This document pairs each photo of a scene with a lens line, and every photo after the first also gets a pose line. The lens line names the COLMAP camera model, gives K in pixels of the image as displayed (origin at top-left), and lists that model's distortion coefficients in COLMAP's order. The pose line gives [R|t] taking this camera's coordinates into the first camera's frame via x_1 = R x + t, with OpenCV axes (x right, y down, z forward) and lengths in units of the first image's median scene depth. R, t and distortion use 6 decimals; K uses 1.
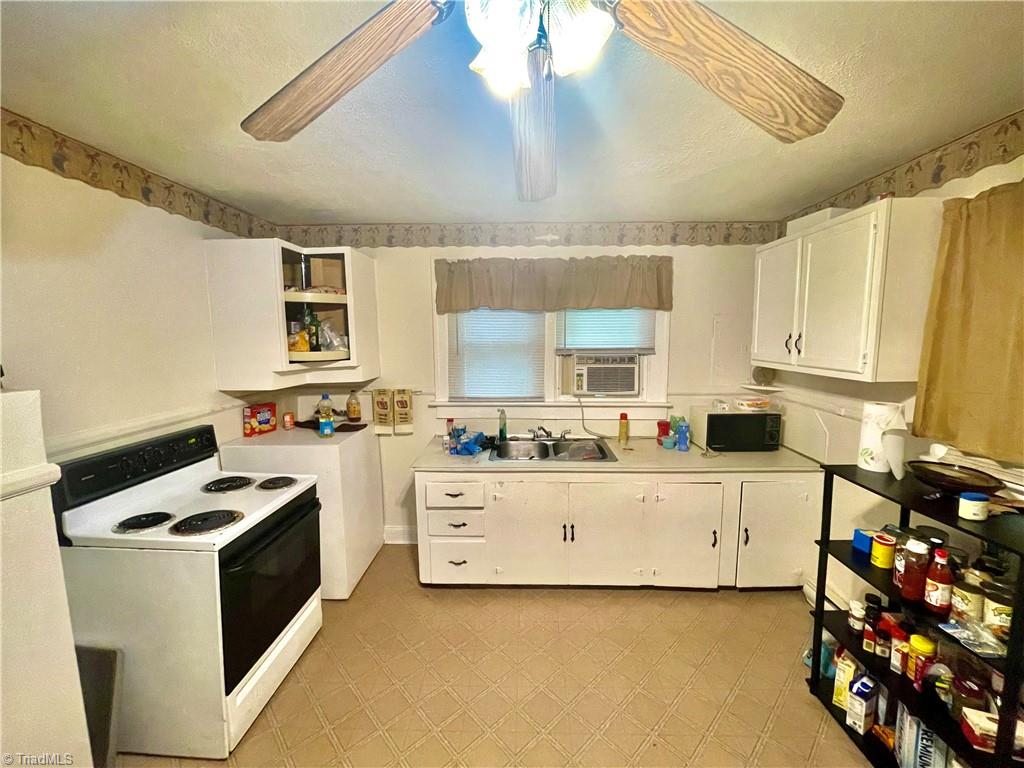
lens RADIAL K [[413.5, 0, 515.5], [0, 413.5, 380.2], [0, 0, 1]] dist [0.000805, -0.001605]
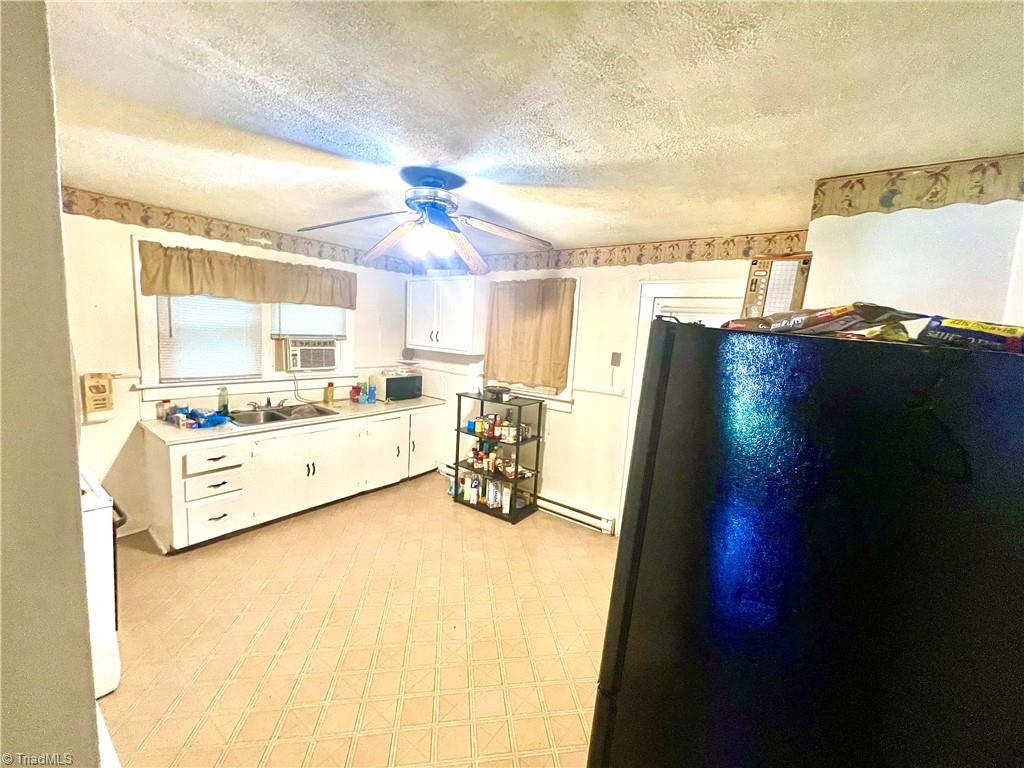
lens RADIAL K [[413.5, 0, 517.7], [0, 413.5, 381.5], [0, 0, 1]] dist [0.000805, -0.001605]
pose [[0.569447, -0.064787, 0.819471, -0.759589], [0.031336, 0.997876, 0.057117, 0.026393], [-0.821431, -0.006847, 0.570267, -0.448154]]
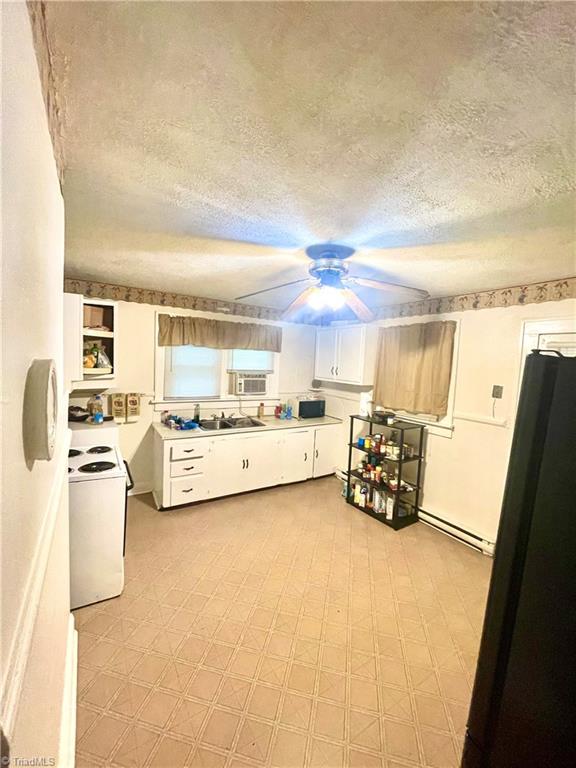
lens RADIAL K [[310.1, 0, 287.3], [0, 310.1, 381.3], [0, 0, 1]] dist [0.000805, -0.001605]
pose [[0.830606, 0.004969, 0.556838, -0.679074], [0.011453, 0.999596, -0.026004, 0.023029], [-0.556743, 0.027977, 0.830214, -0.438704]]
